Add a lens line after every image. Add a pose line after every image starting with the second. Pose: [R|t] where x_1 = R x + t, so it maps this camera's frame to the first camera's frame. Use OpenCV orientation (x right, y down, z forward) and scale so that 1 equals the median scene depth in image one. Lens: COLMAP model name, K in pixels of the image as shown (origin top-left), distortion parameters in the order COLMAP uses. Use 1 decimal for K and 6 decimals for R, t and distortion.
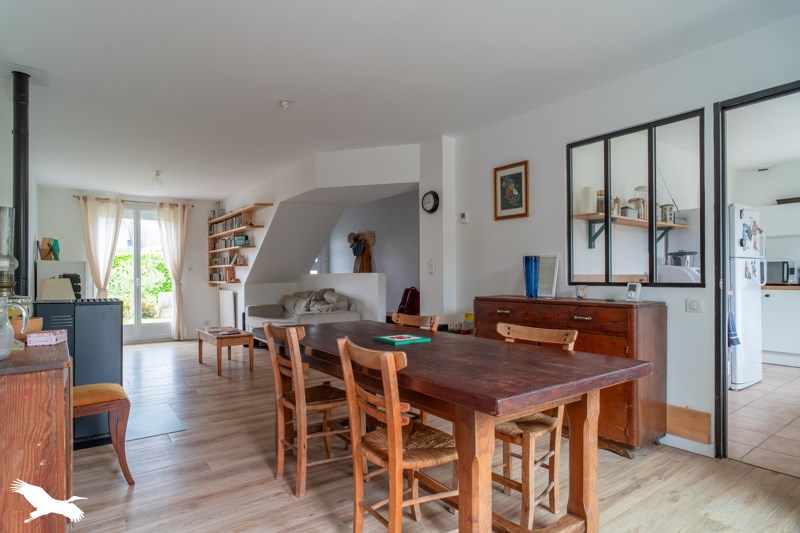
lens RADIAL K [[448.4, 0, 395.3], [0, 448.4, 270.0], [0, 0, 1]] dist [-0.000985, -0.000882]
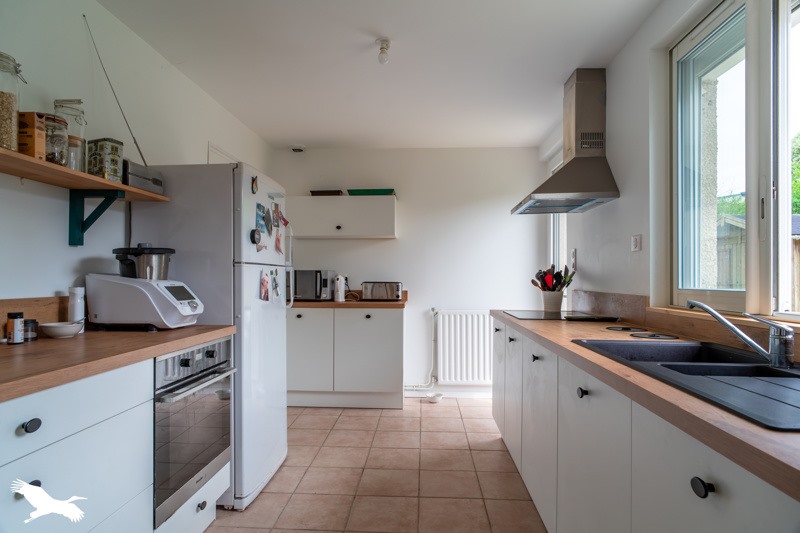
lens RADIAL K [[448.4, 0, 398.7], [0, 448.4, 271.6], [0, 0, 1]] dist [-0.000985, -0.000882]
pose [[0.636643, 0.012284, 0.771061, 0.445080], [-0.006876, 0.999924, -0.010253, -0.012608], [-0.771128, 0.001225, 0.636679, 0.491590]]
